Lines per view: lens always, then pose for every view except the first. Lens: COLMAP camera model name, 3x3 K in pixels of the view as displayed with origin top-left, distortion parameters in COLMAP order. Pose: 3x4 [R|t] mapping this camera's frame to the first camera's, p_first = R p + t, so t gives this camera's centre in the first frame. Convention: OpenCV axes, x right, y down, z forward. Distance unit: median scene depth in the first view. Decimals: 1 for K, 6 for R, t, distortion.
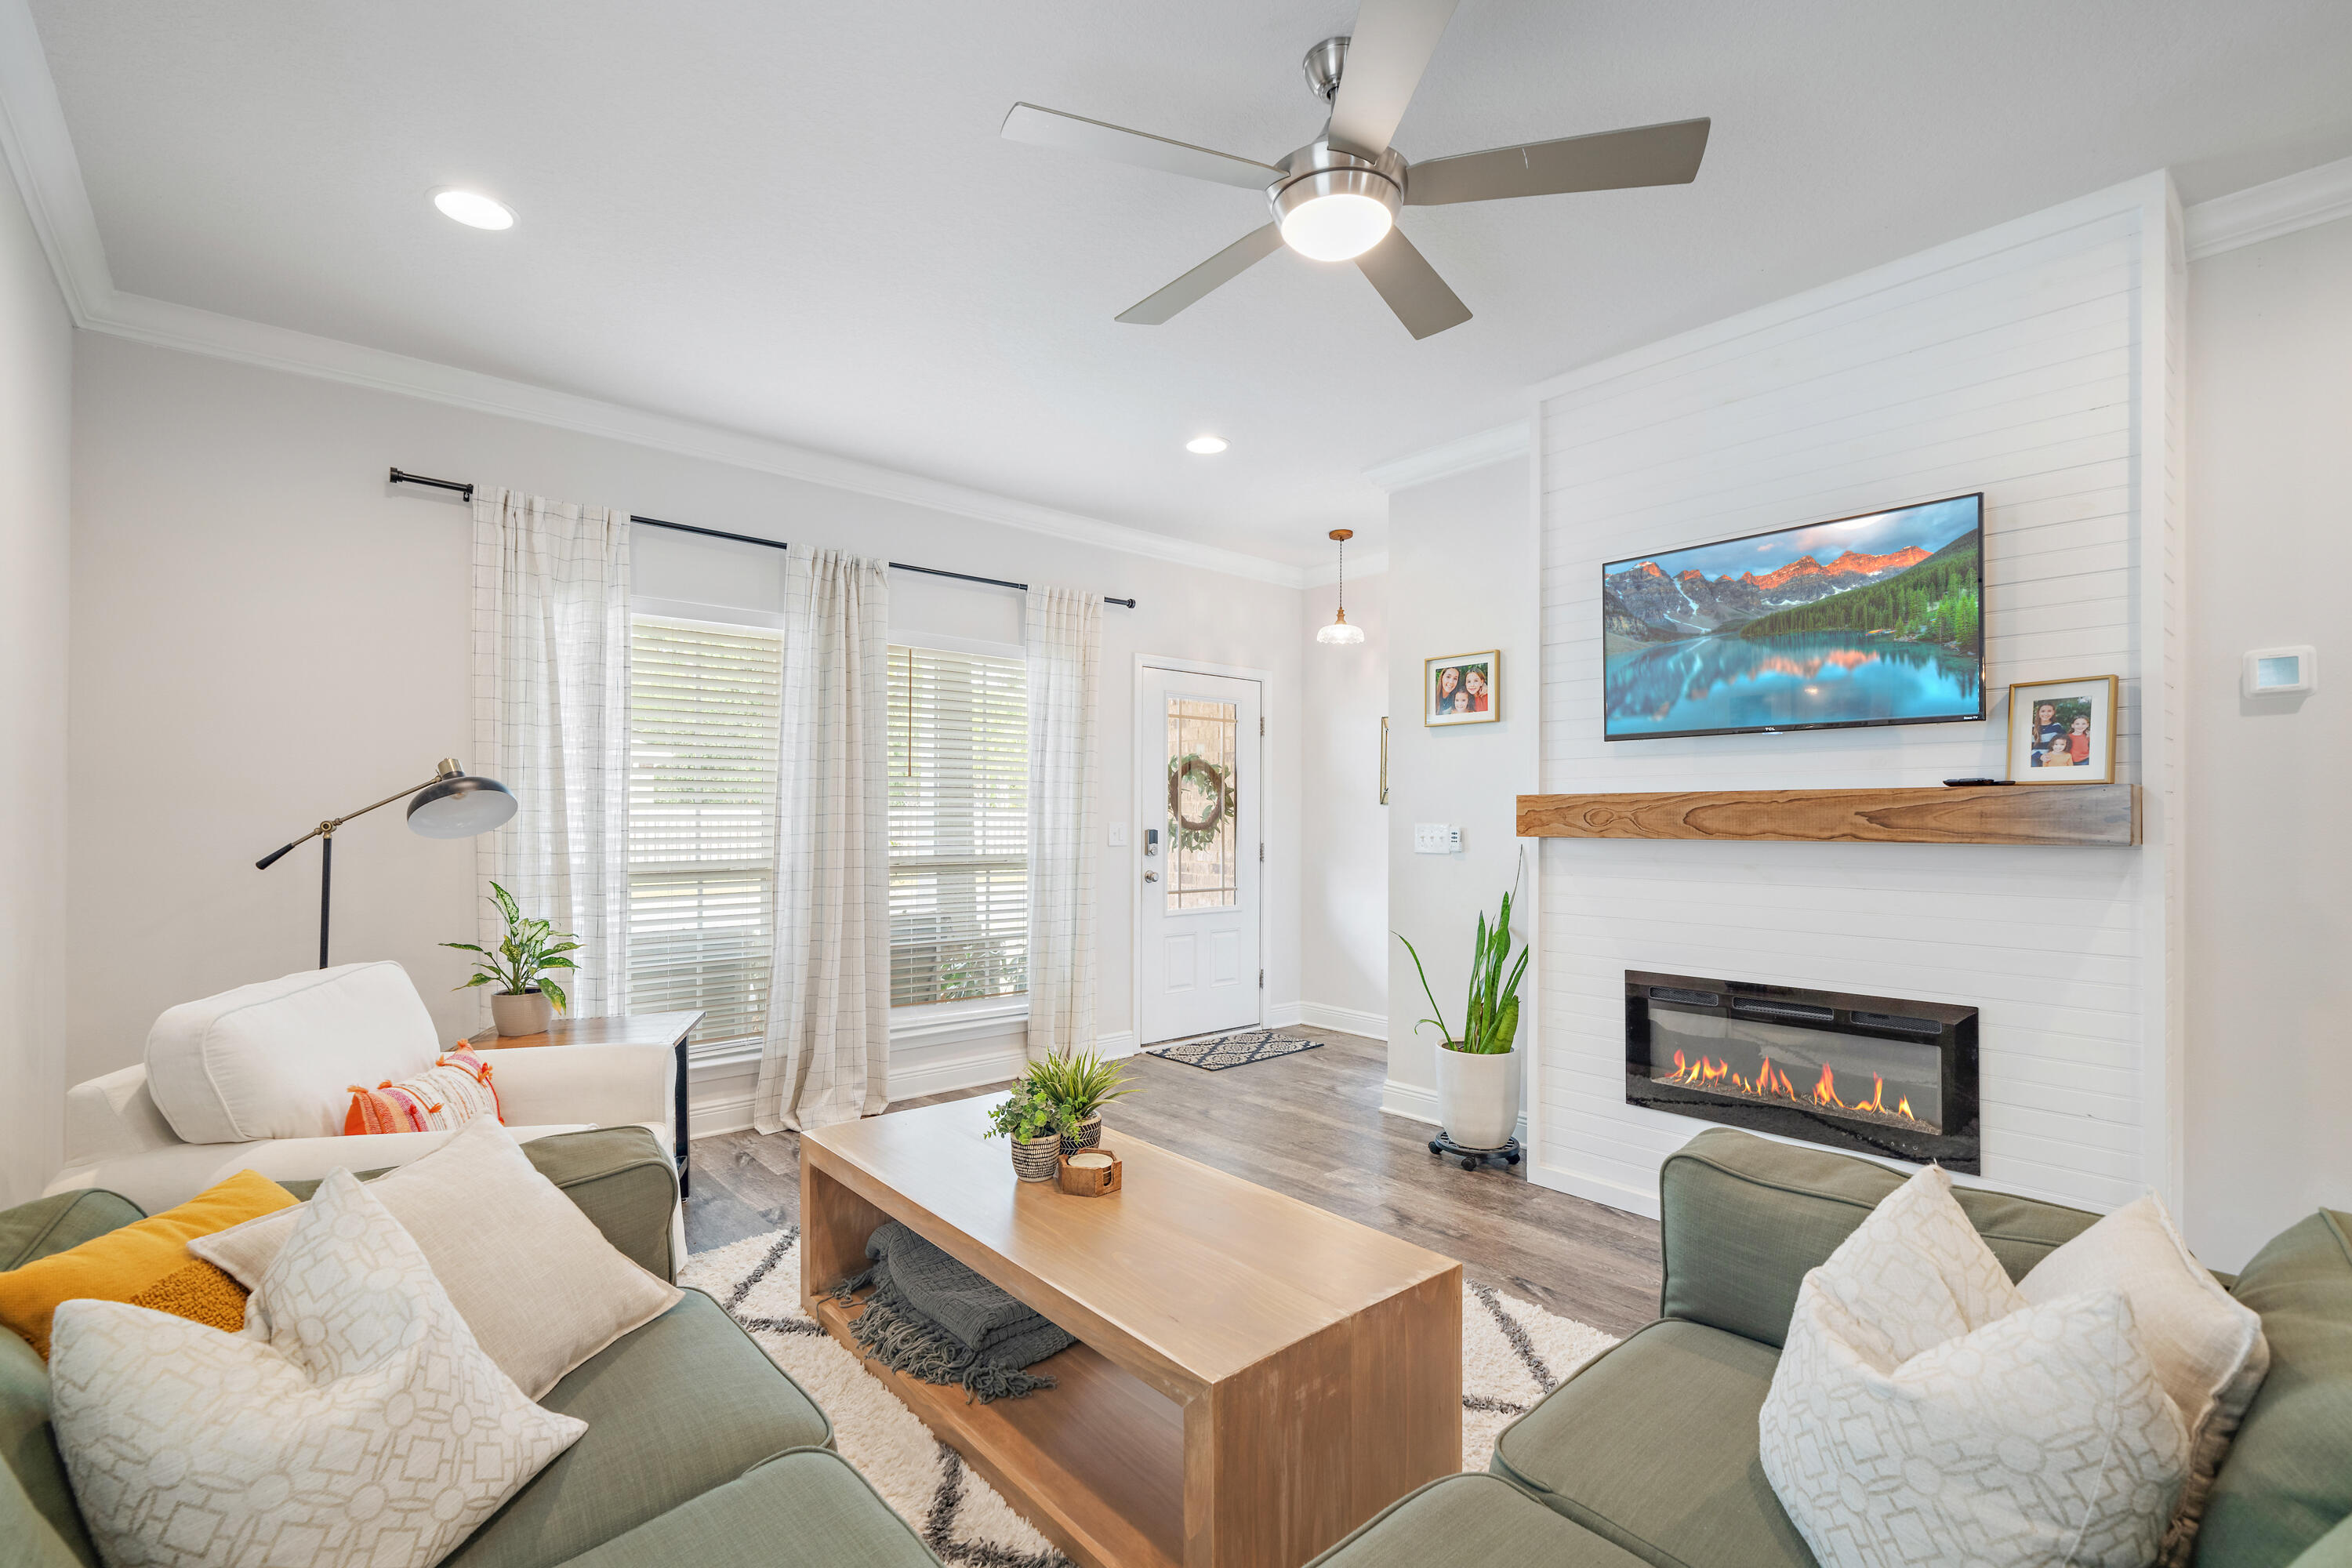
lens RADIAL K [[1036.3, 0, 1171.8], [0, 1036.3, 809.9], [0, 0, 1]] dist [-0.002070, -0.000556]
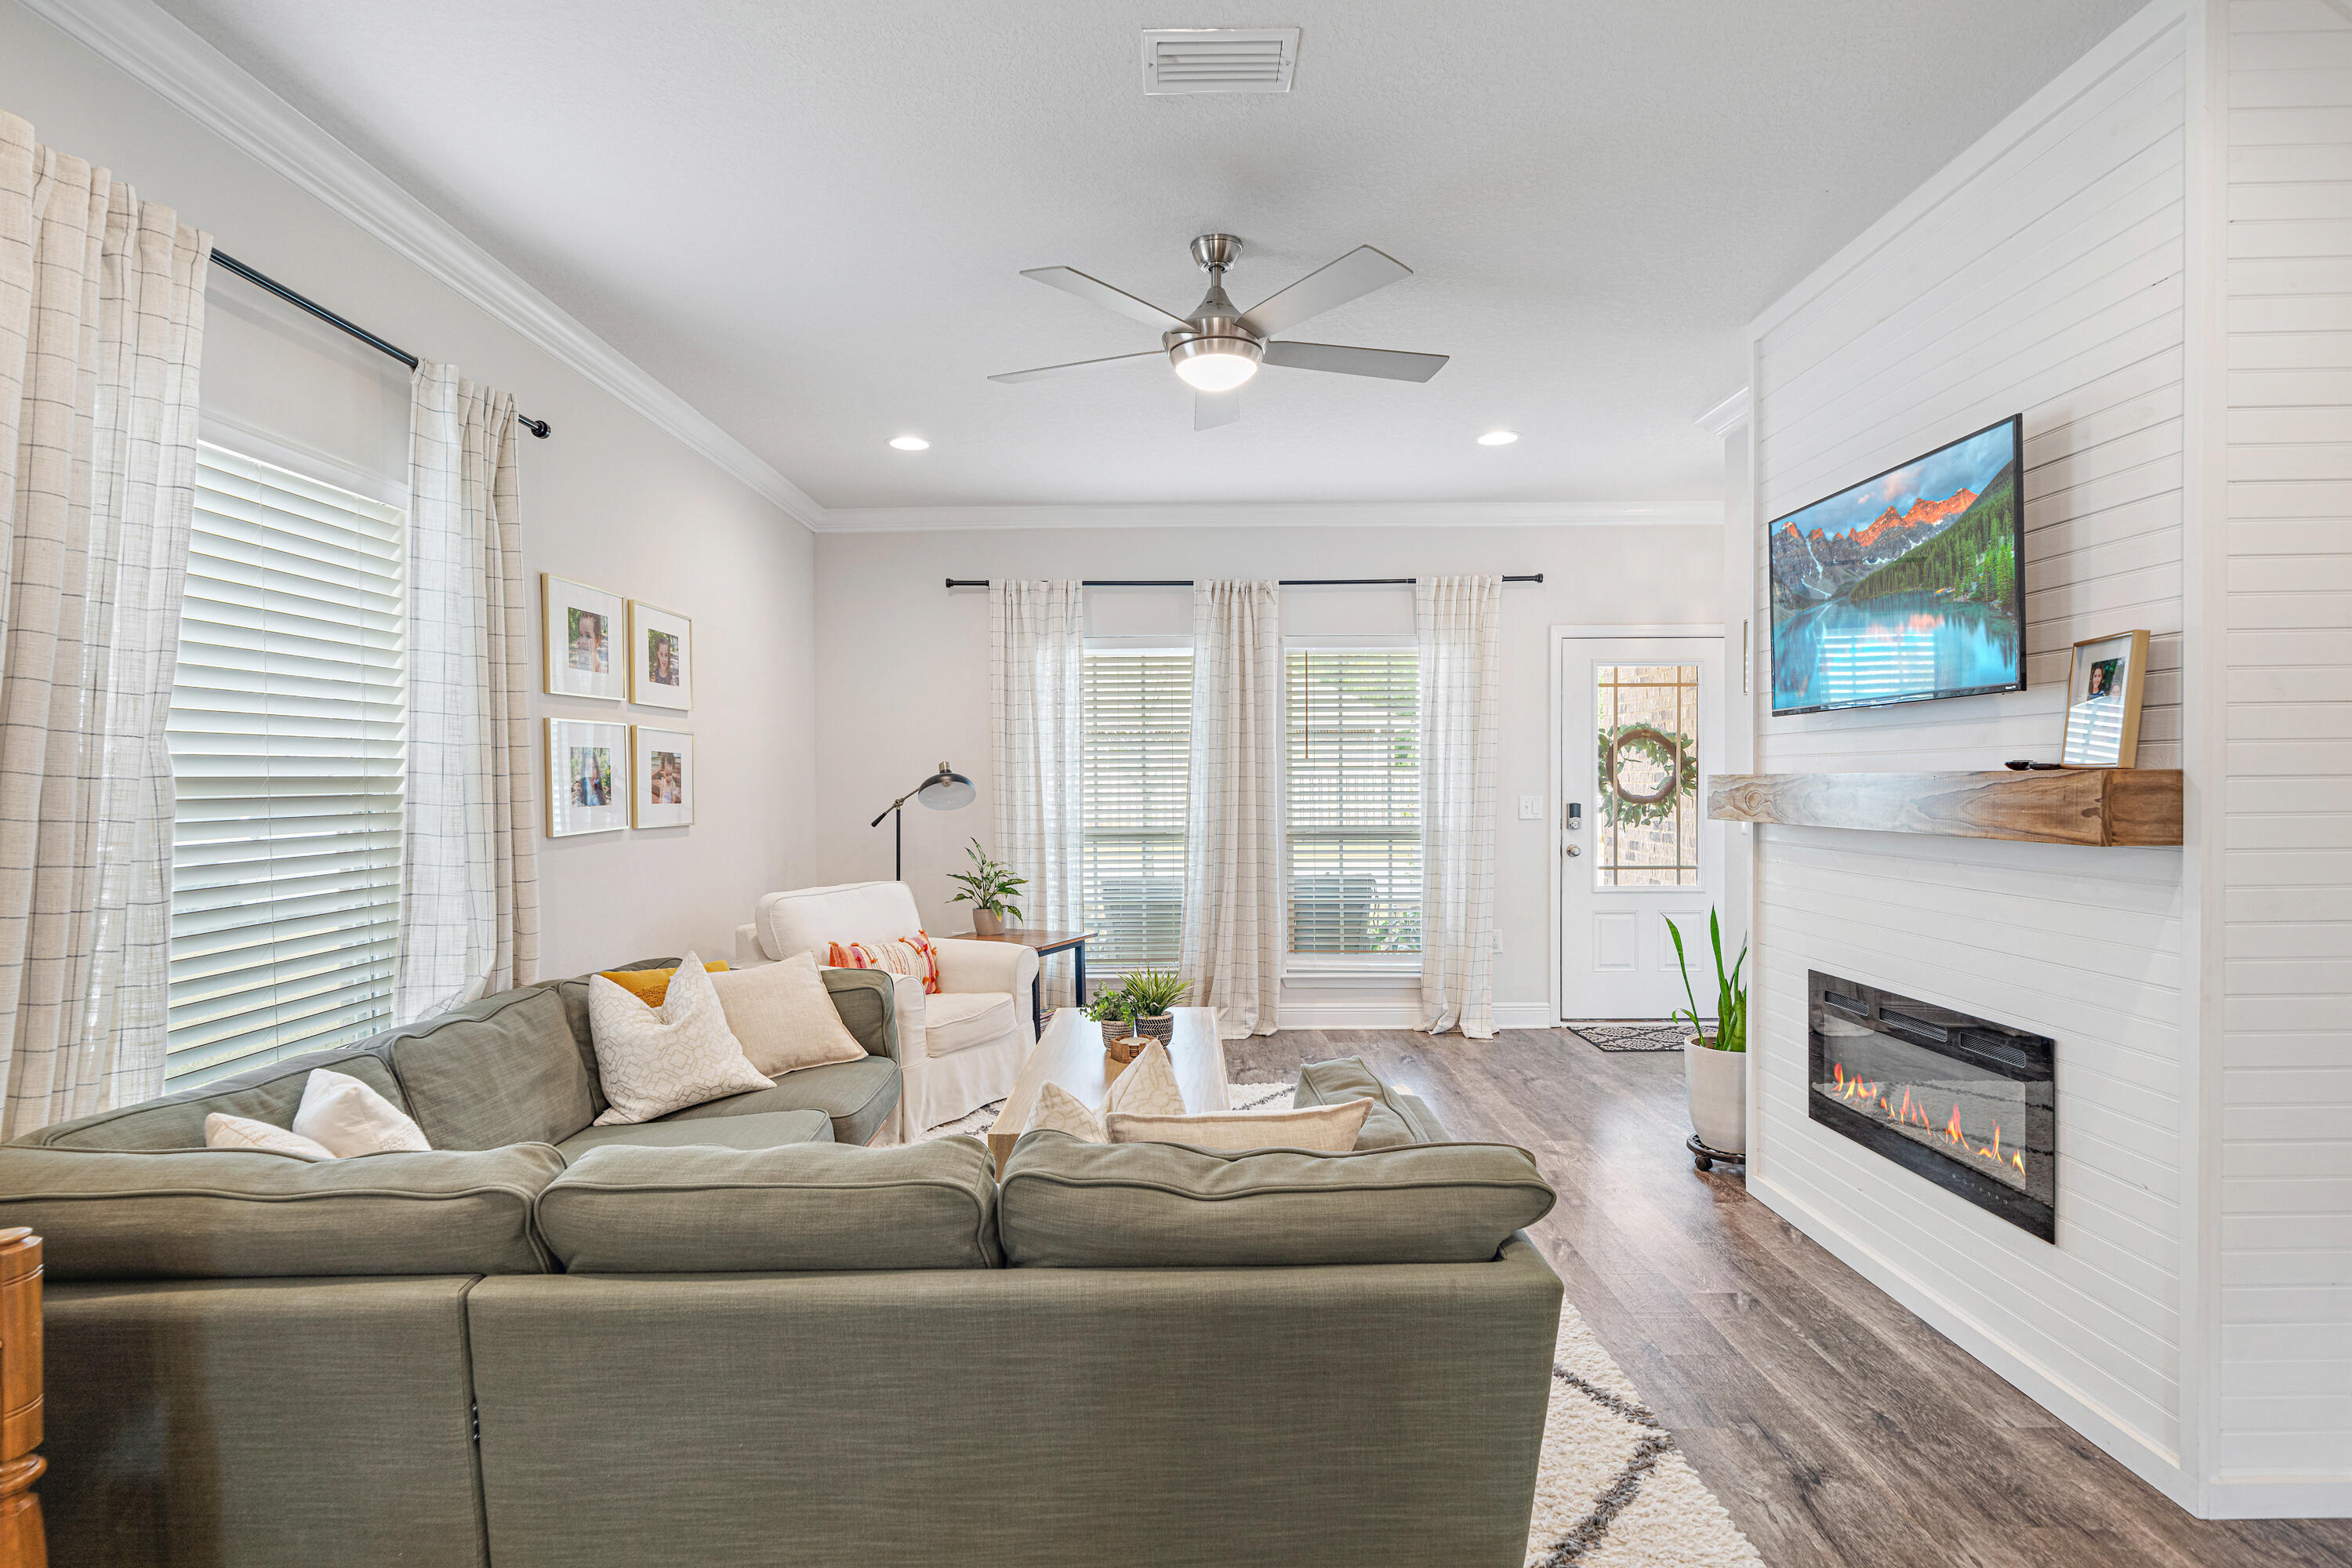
lens RADIAL K [[1128.8, 0, 1172.2], [0, 1128.8, 793.9], [0, 0, 1]] dist [0.001798, 0.000621]
pose [[0.753392, 0.003166, -0.657564, 0.663542], [0.012353, 0.999744, 0.018967, -0.024902], [0.657455, -0.022413, 0.753160, -0.098388]]
